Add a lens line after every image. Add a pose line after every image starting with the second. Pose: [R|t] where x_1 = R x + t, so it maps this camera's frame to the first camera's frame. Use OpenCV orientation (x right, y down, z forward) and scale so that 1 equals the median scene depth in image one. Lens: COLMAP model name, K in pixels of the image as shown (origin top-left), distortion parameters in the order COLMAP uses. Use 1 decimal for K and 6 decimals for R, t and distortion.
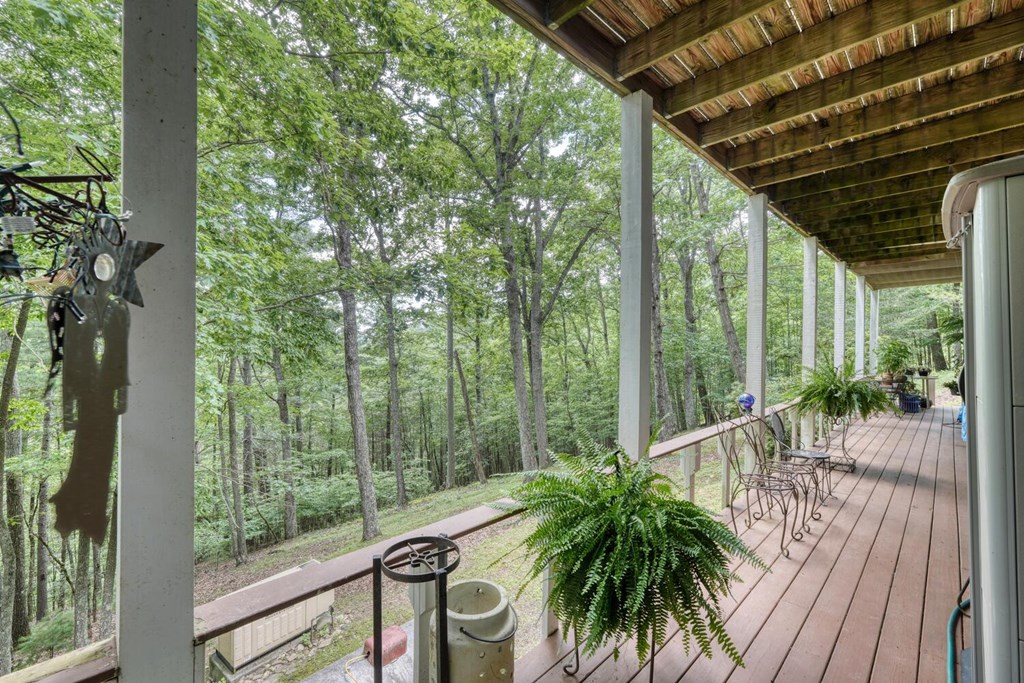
lens RADIAL K [[434.8, 0, 510.7], [0, 434.8, 340.4], [0, 0, 1]] dist [-0.002535, 0.000848]
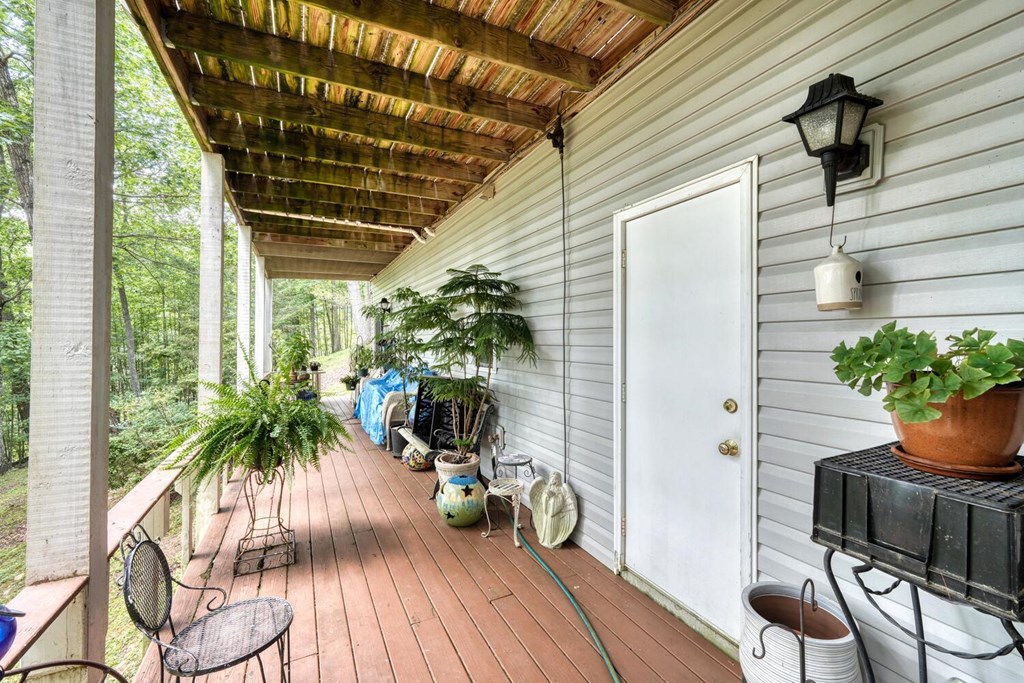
lens RADIAL K [[434.8, 0, 510.8], [0, 434.8, 338.5], [0, 0, 1]] dist [-0.002535, 0.000848]
pose [[0.321237, -0.004590, 0.946988, 0.191459], [-0.002313, 0.999981, 0.005632, 0.003087], [-0.946996, -0.004000, 0.321221, 0.311421]]
